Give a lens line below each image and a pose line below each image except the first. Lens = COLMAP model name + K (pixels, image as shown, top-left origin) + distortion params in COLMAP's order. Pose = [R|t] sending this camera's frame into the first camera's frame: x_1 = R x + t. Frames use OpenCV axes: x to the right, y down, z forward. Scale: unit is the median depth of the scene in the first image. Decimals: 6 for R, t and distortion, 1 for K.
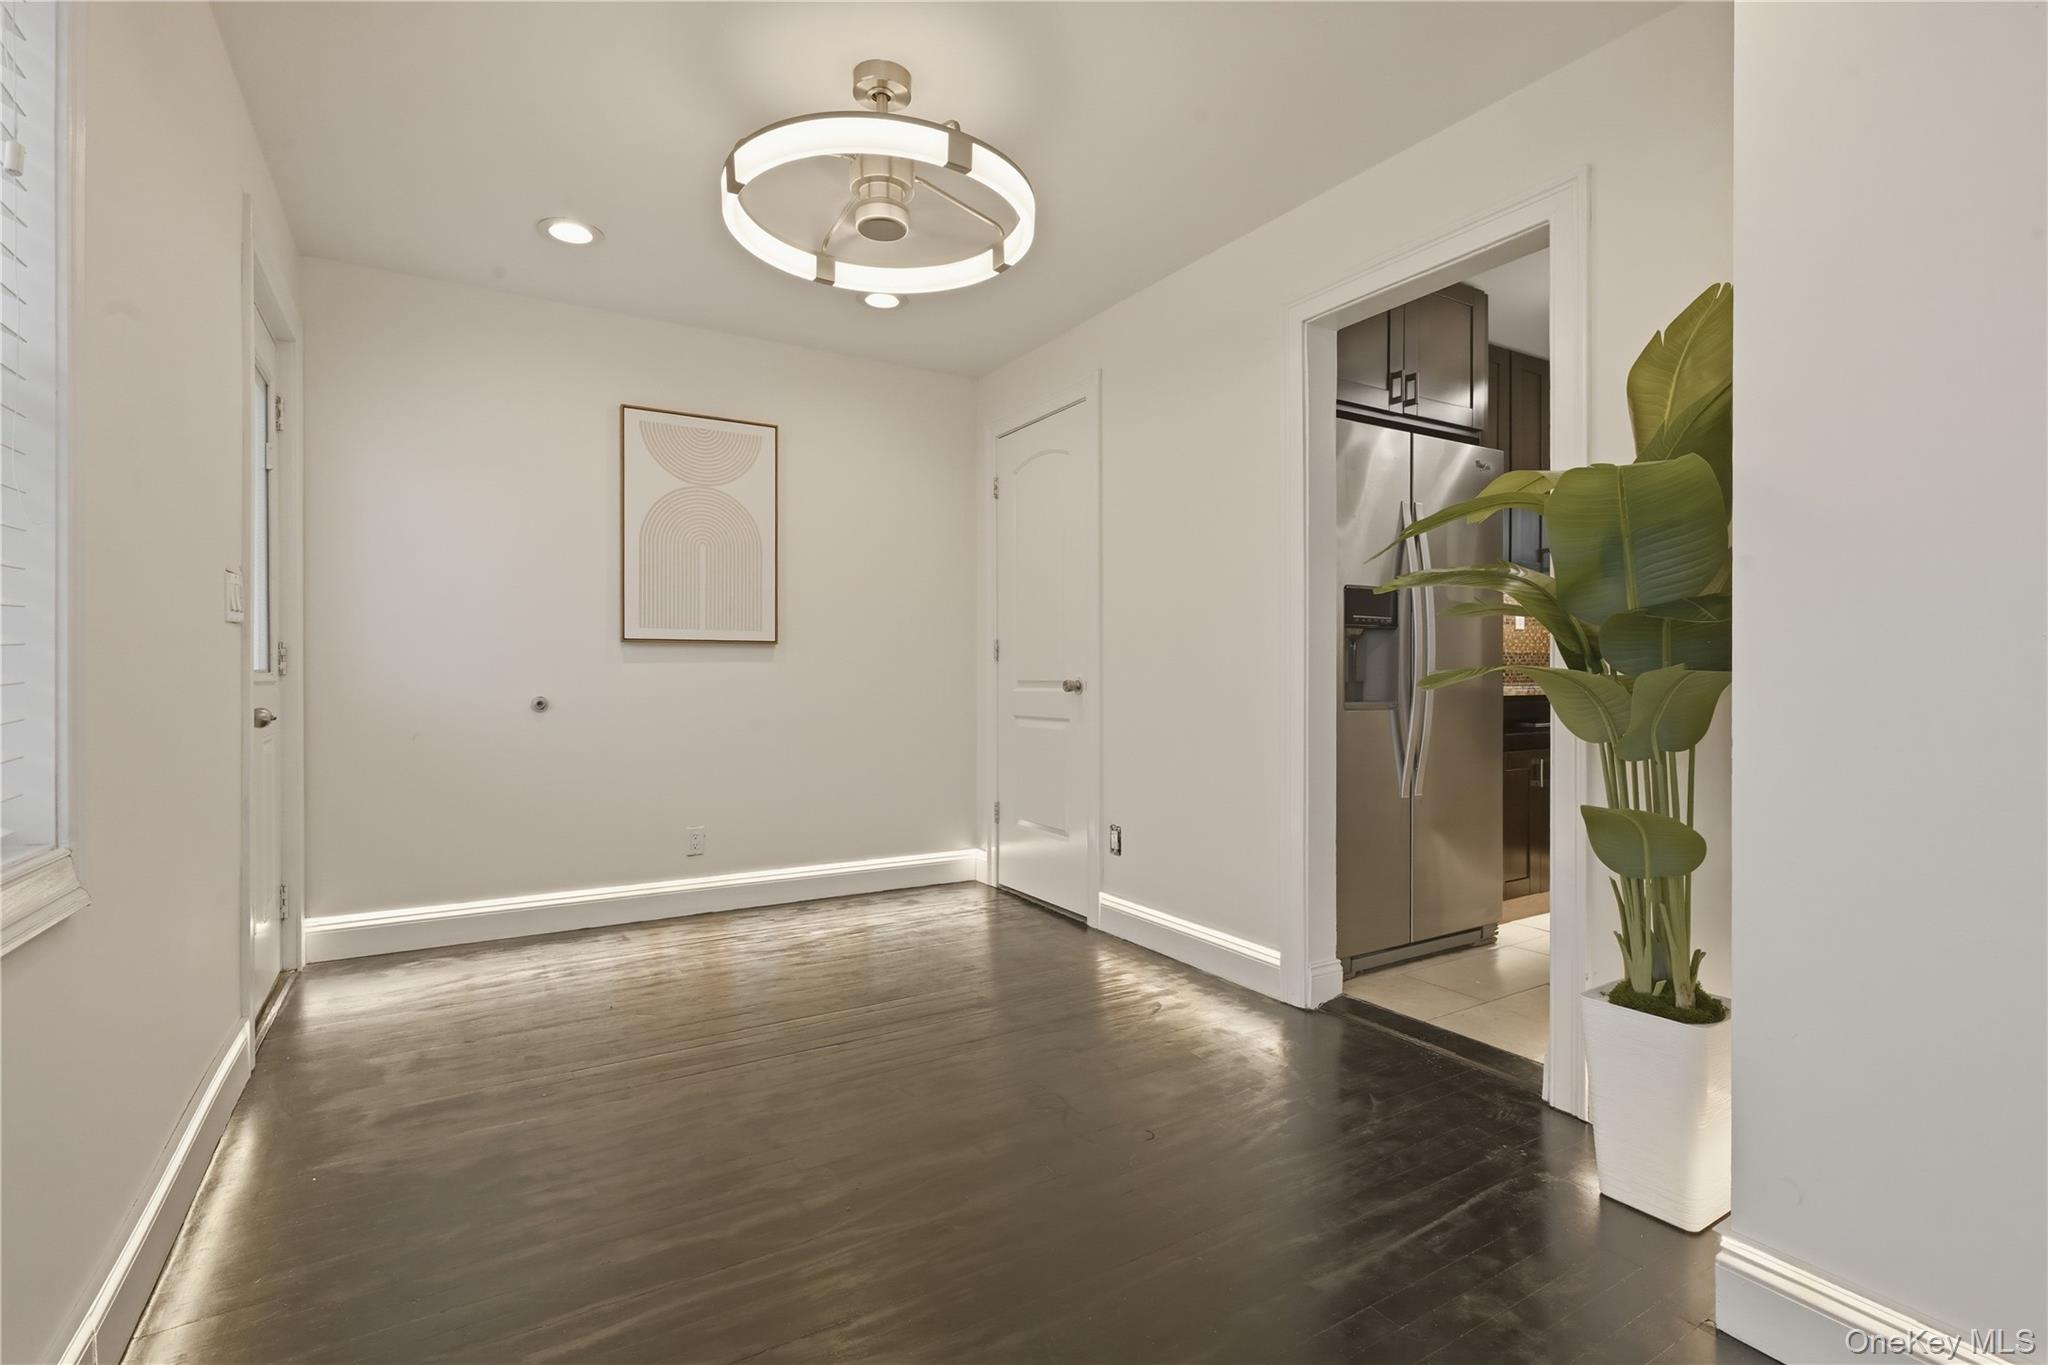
lens RADIAL K [[935.3, 0, 1024.0], [0, 935.3, 682.5], [0, 0, 1]] dist [-0.000803, -0.000105]
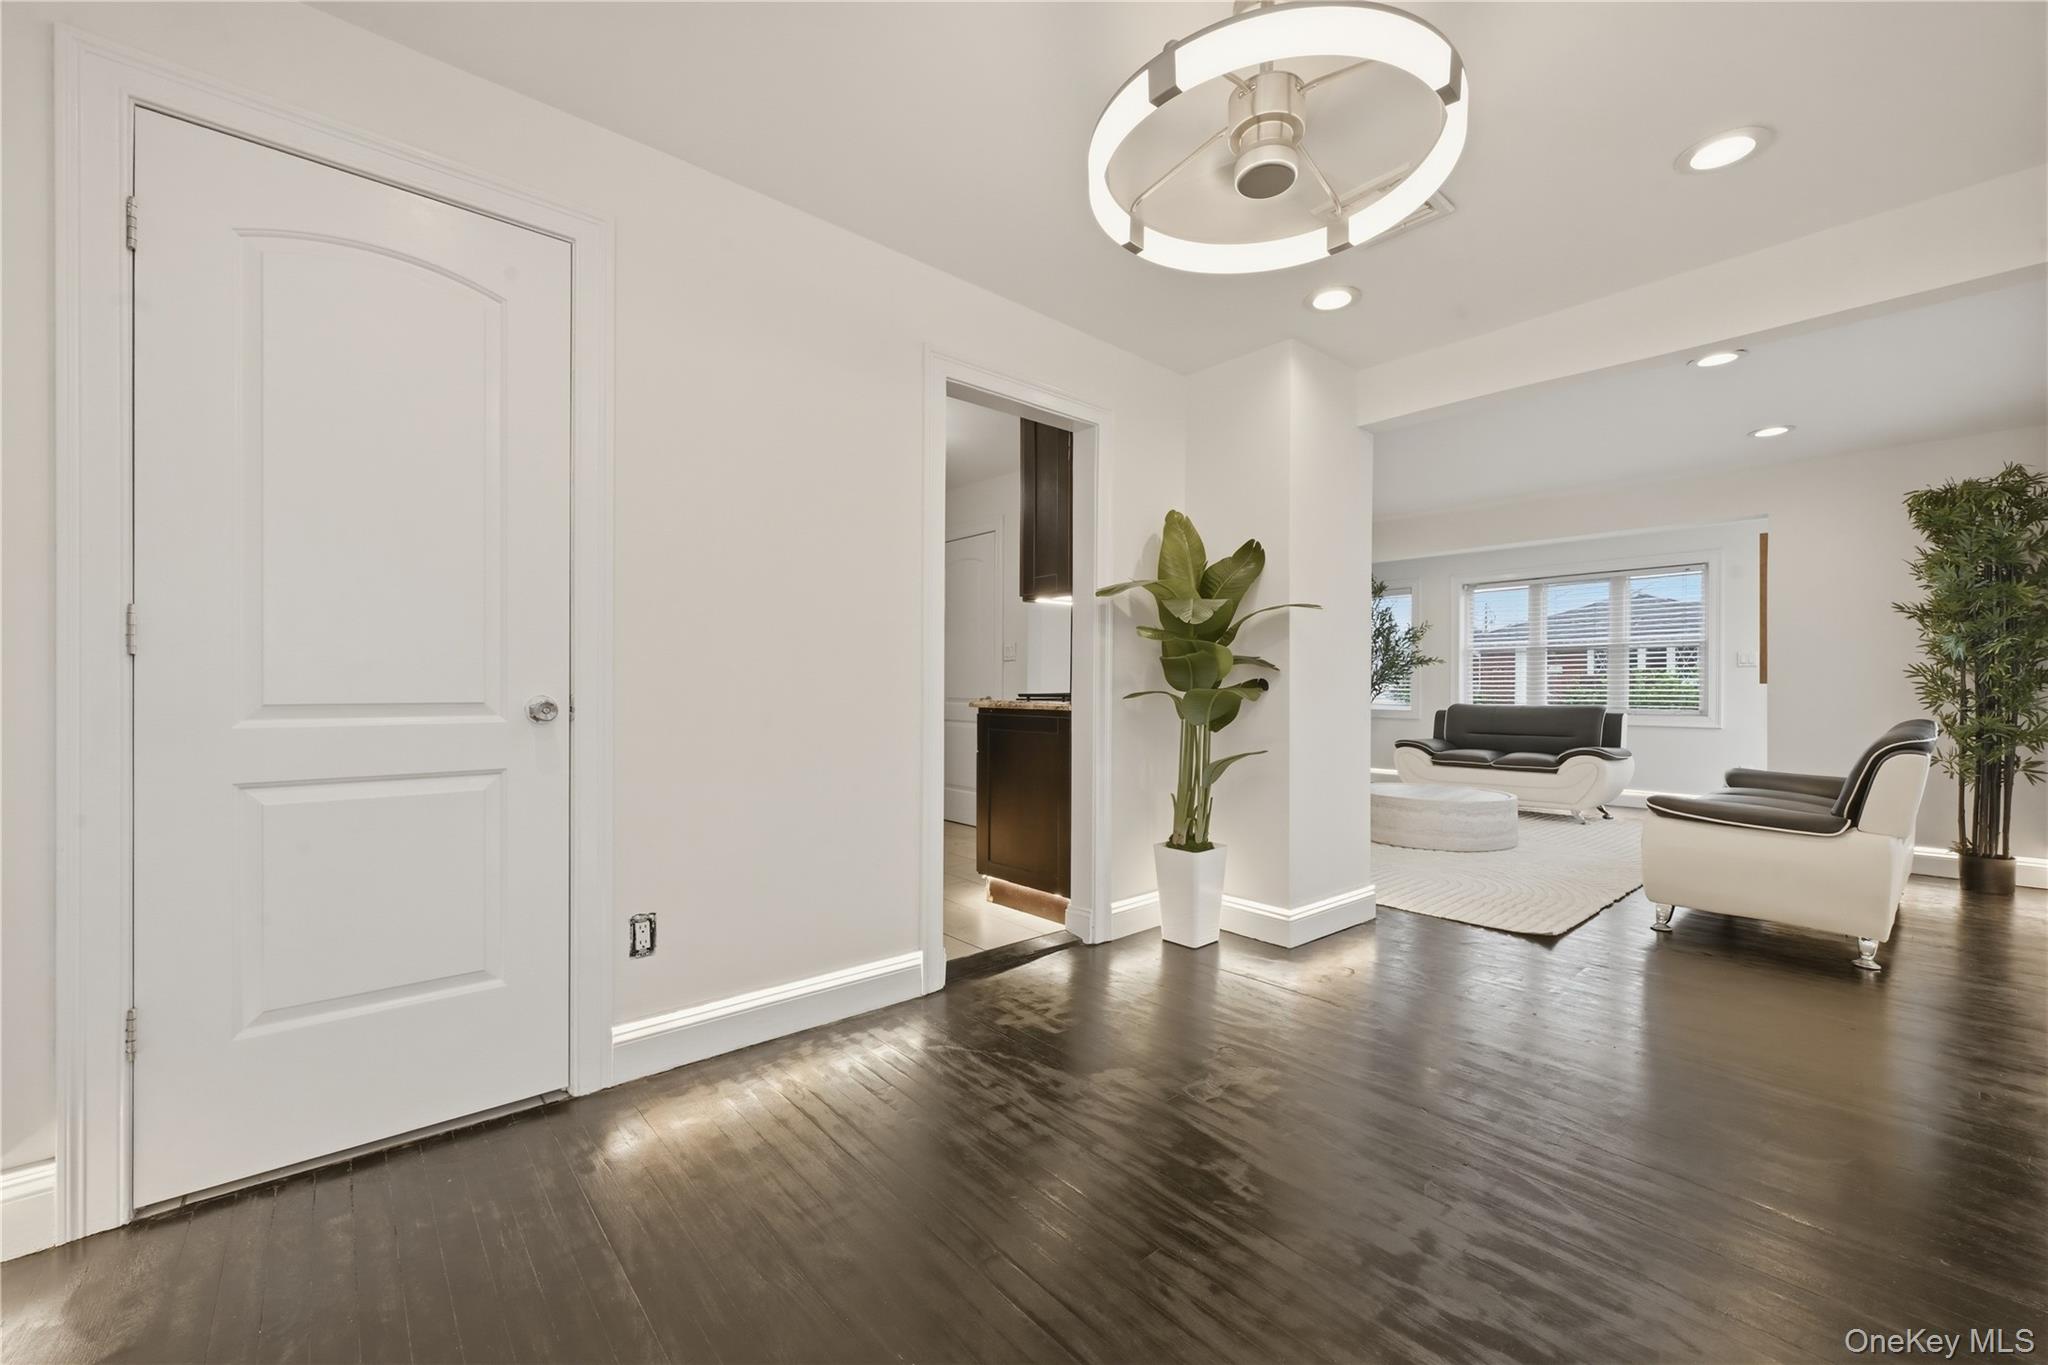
lens RADIAL K [[814.5, 0, 1025.1], [0, 814.5, 687.0], [0, 0, 1]] dist [0.000246, 0.000051]
pose [[-0.163195, -0.005237, 0.986580, -0.593573], [0.000811, 0.999985, 0.005443, -0.016428], [-0.986594, 0.001689, -0.163188, 0.926850]]
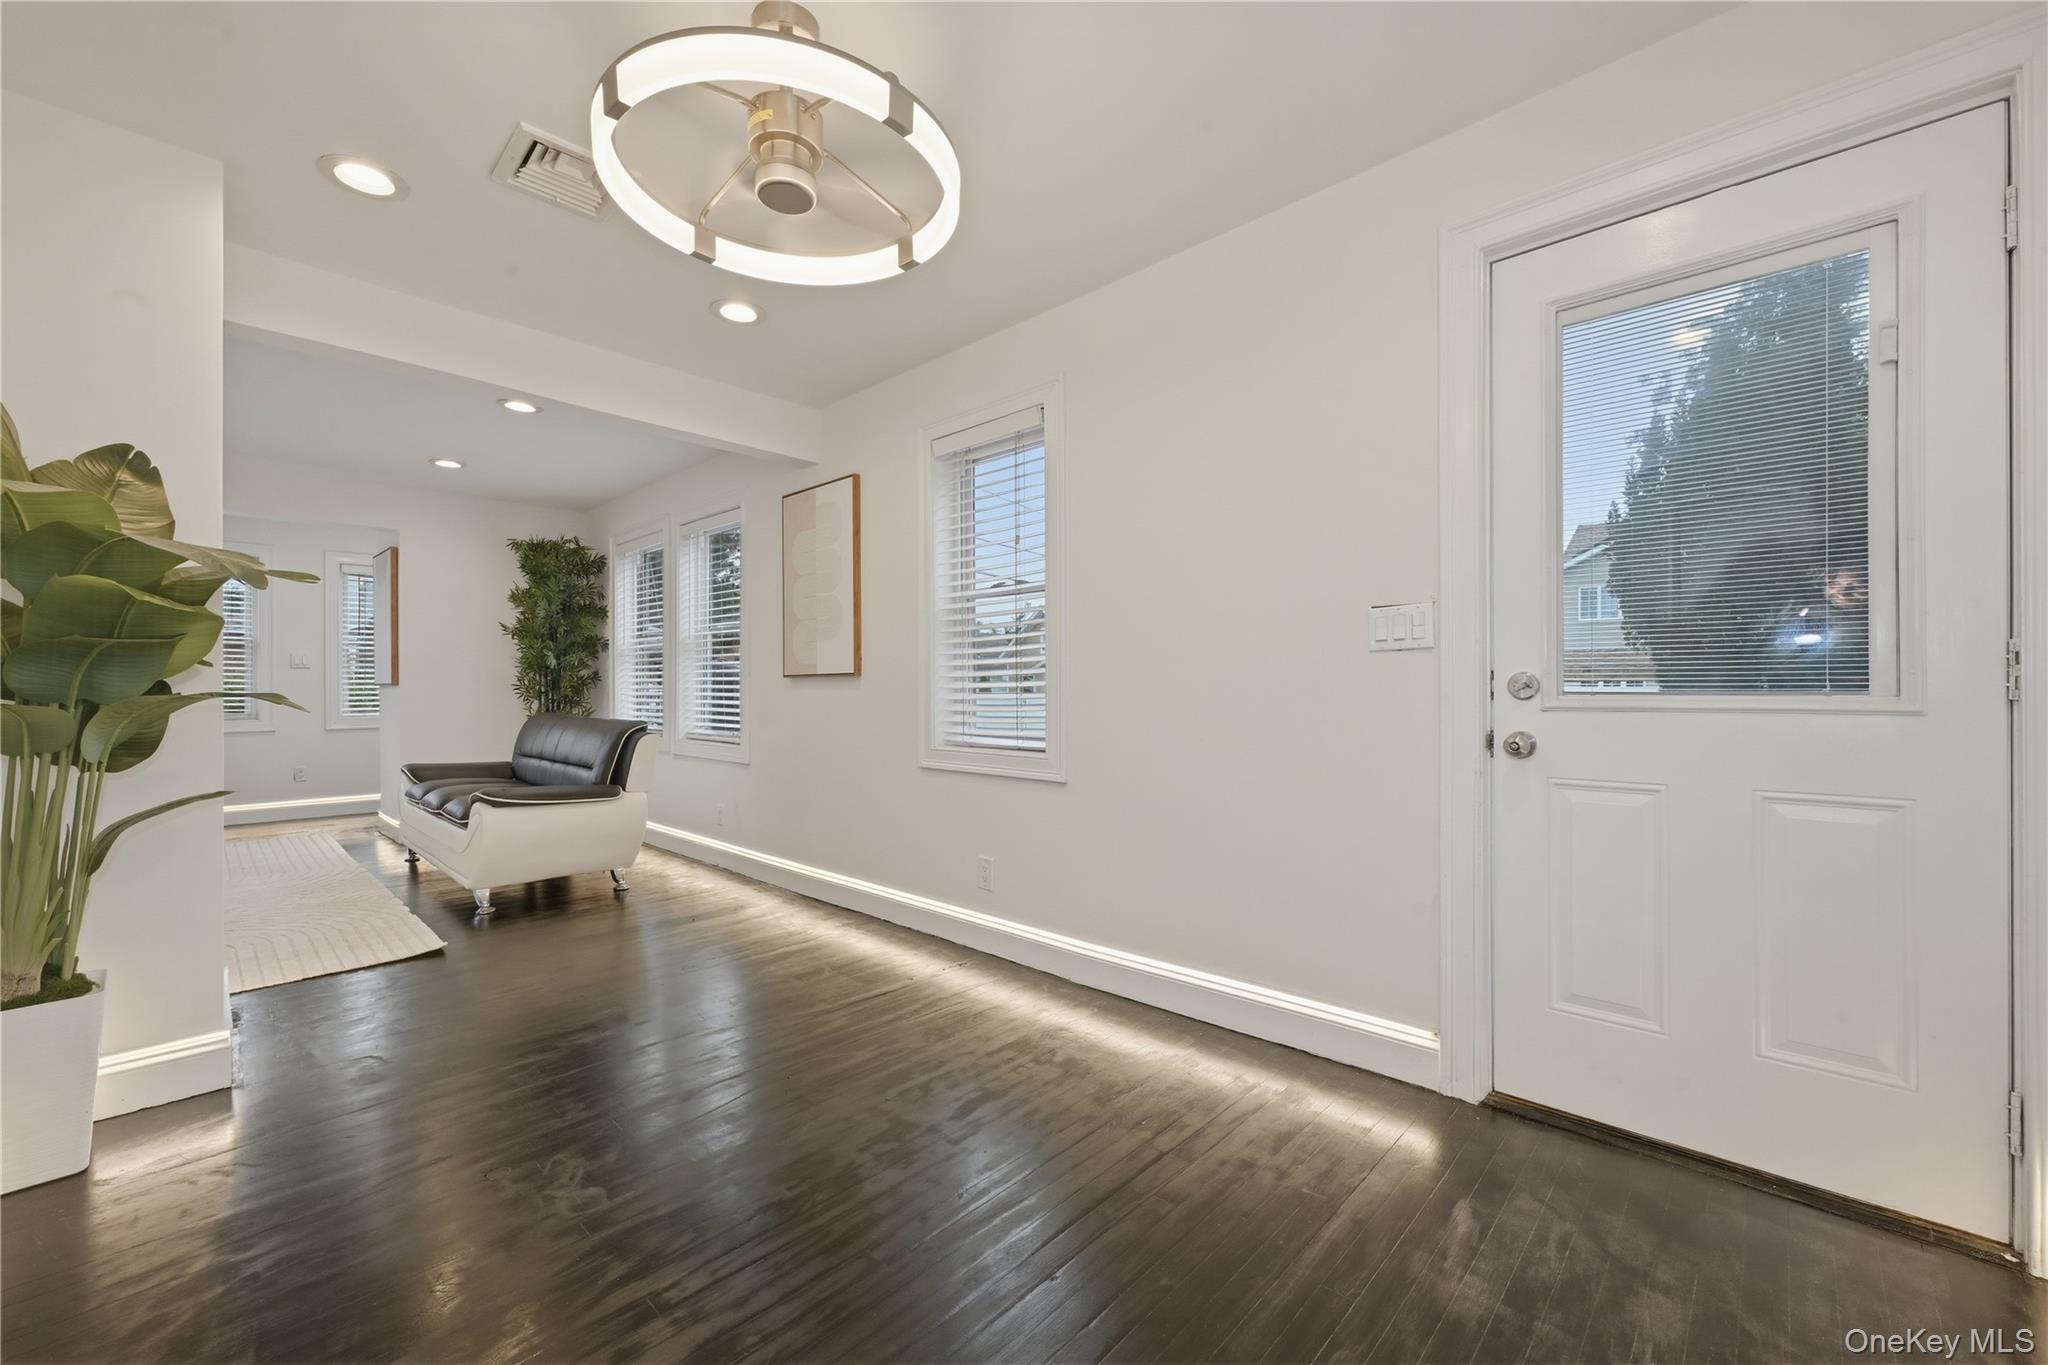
lens RADIAL K [[814.5, 0, 1025.1], [0, 814.5, 687.0], [0, 0, 1]] dist [0.000246, 0.000051]
pose [[-0.963857, -0.003840, -0.266392, -0.115770], [-0.004379, 0.999989, 0.001433, -0.017870], [0.266384, 0.002548, -0.963864, 1.245483]]
